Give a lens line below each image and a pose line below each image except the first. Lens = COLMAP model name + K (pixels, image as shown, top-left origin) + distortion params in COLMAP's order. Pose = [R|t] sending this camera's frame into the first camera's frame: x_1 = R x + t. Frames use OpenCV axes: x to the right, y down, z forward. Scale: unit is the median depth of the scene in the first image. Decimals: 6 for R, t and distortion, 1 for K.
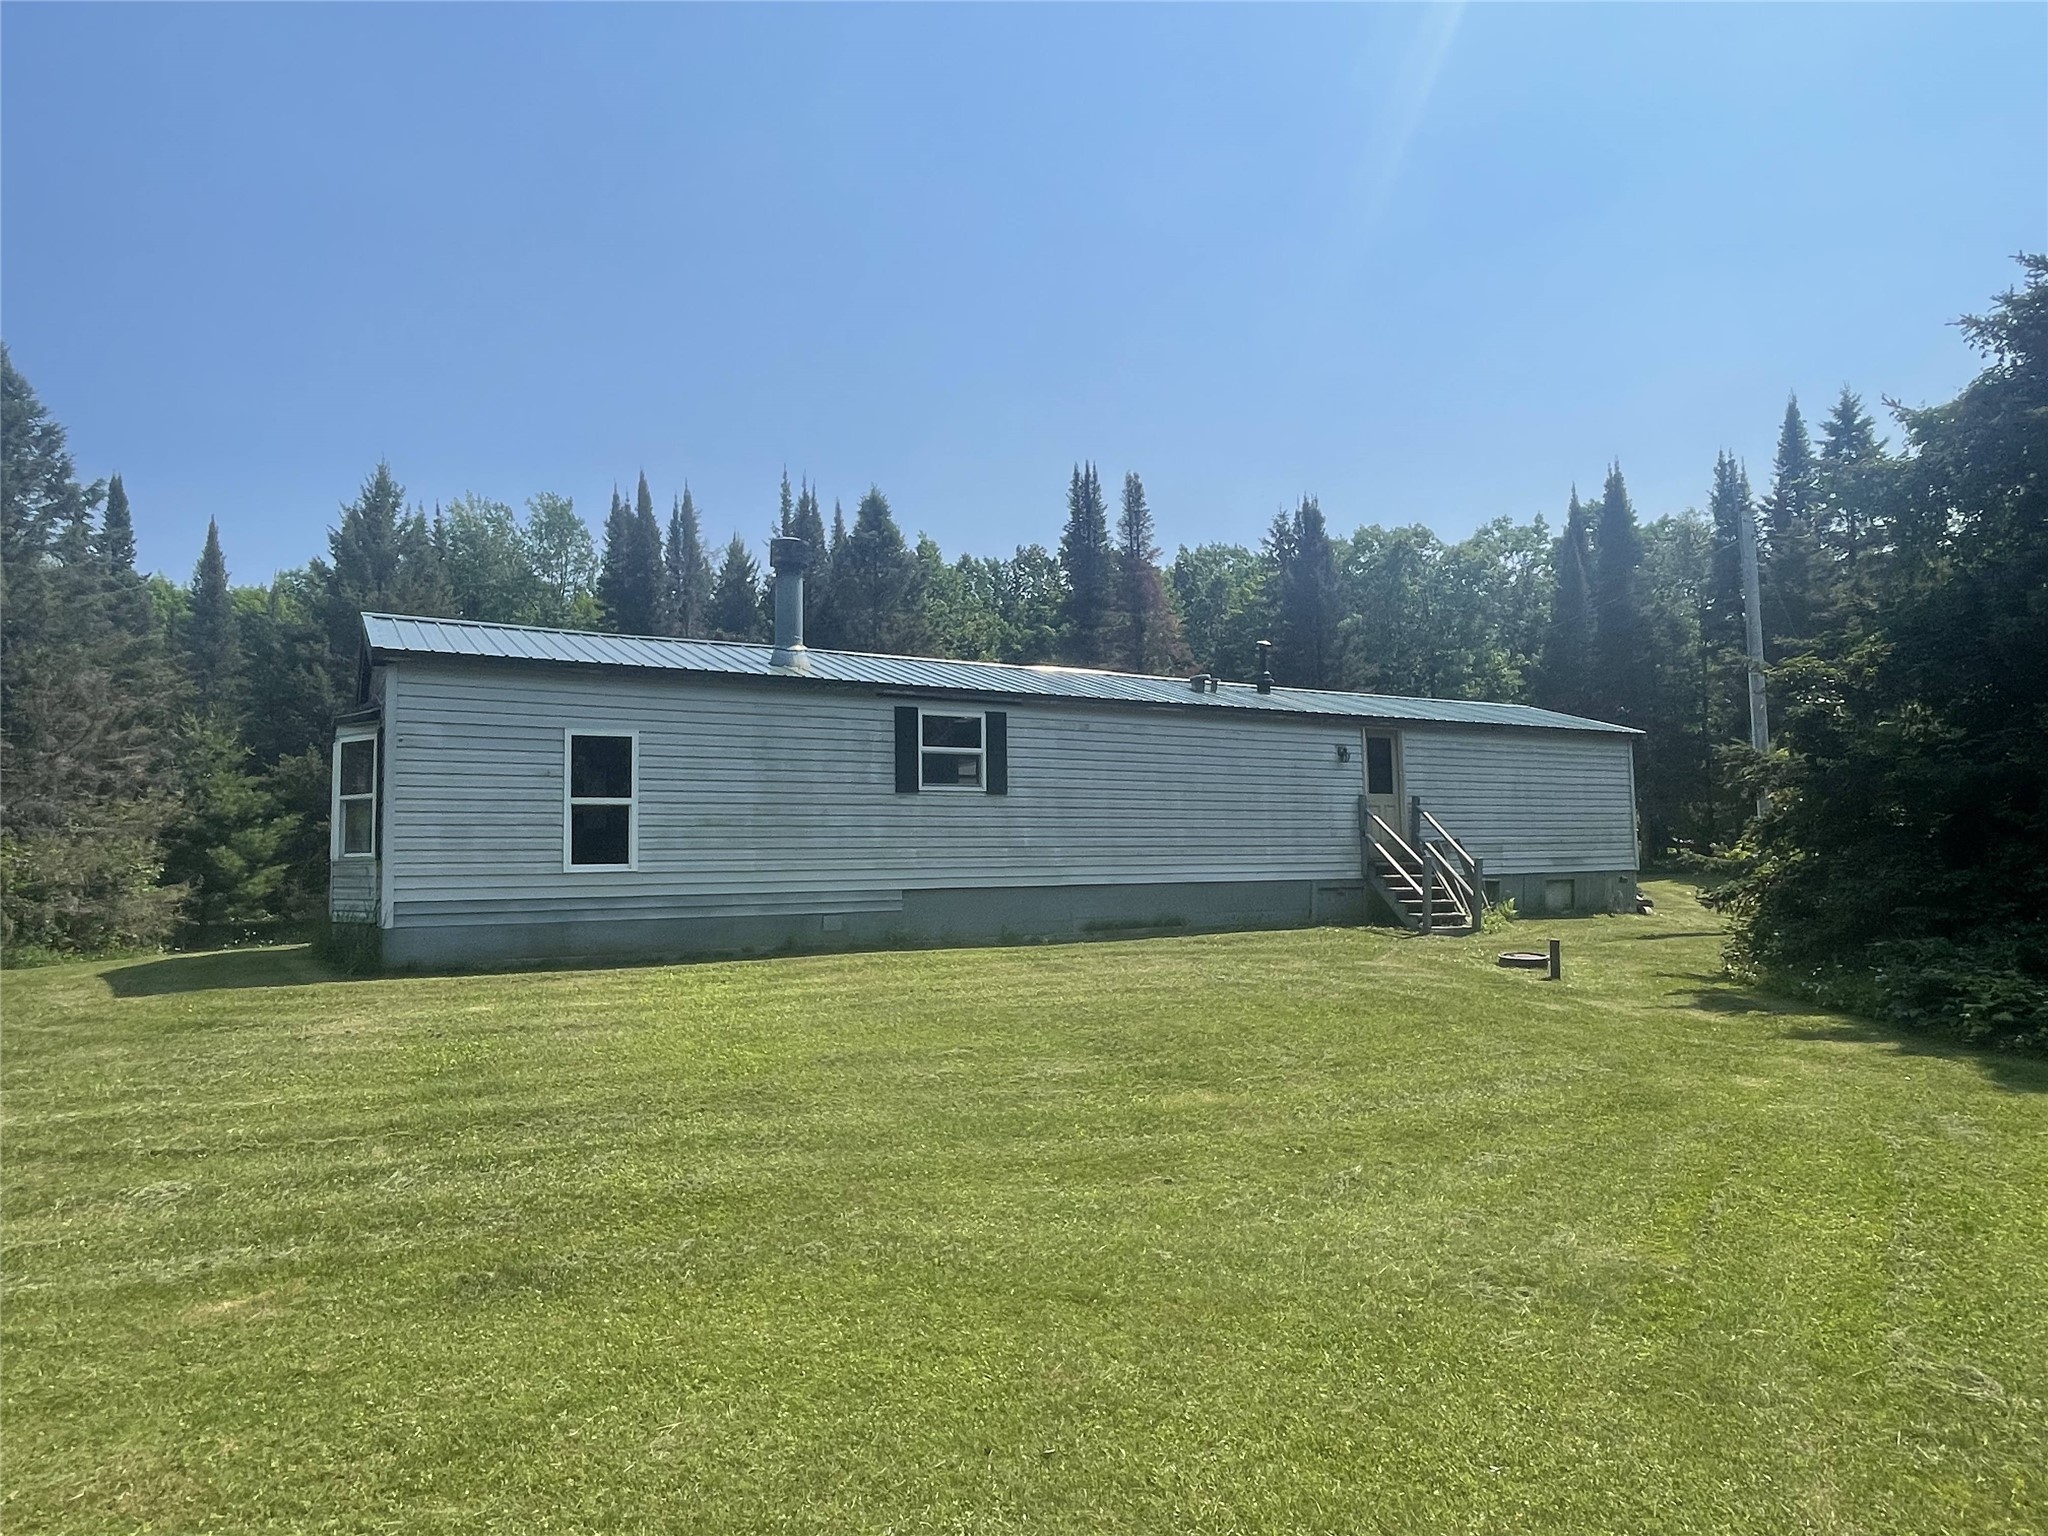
lens RADIAL K [[1209.3, 0, 1012.4], [0, 1209.3, 767.2], [0, 0, 1]] dist [-0.005448, 0.004448]
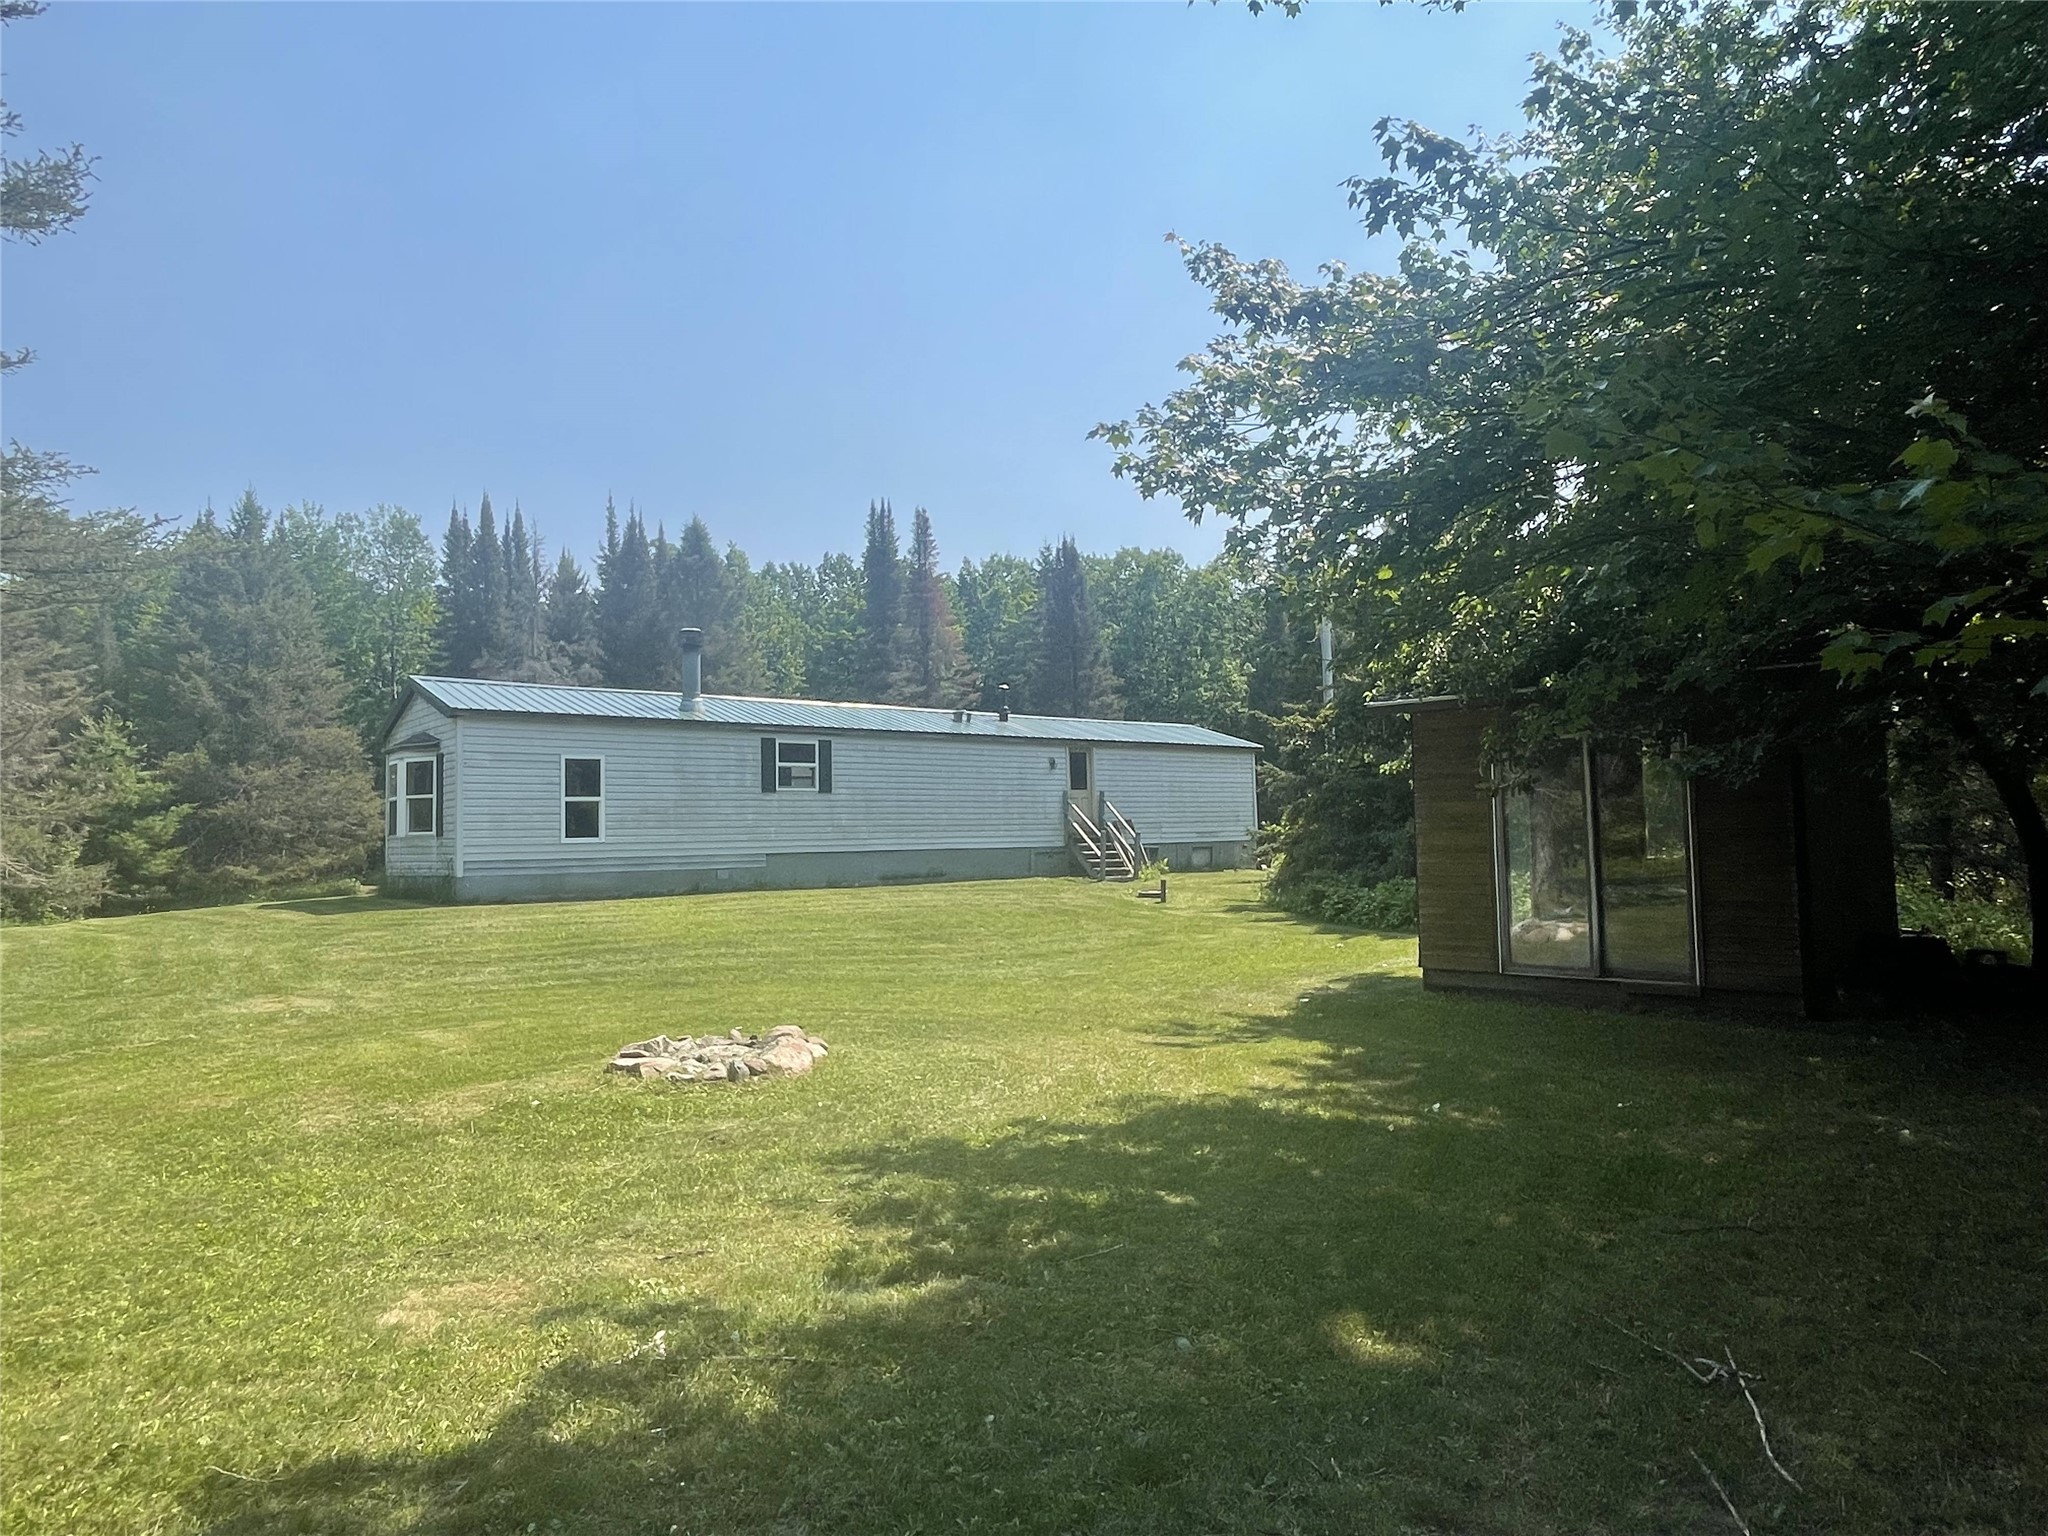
lens RADIAL K [[1209.3, 0, 1018.6], [0, 1209.3, 755.0], [0, 0, 1]] dist [-0.005448, 0.004448]
pose [[0.984448, 0.004241, 0.175627, -0.034202], [-0.005051, 0.999979, 0.004167, -0.028010], [-0.175605, -0.004989, 0.984448, -0.479187]]
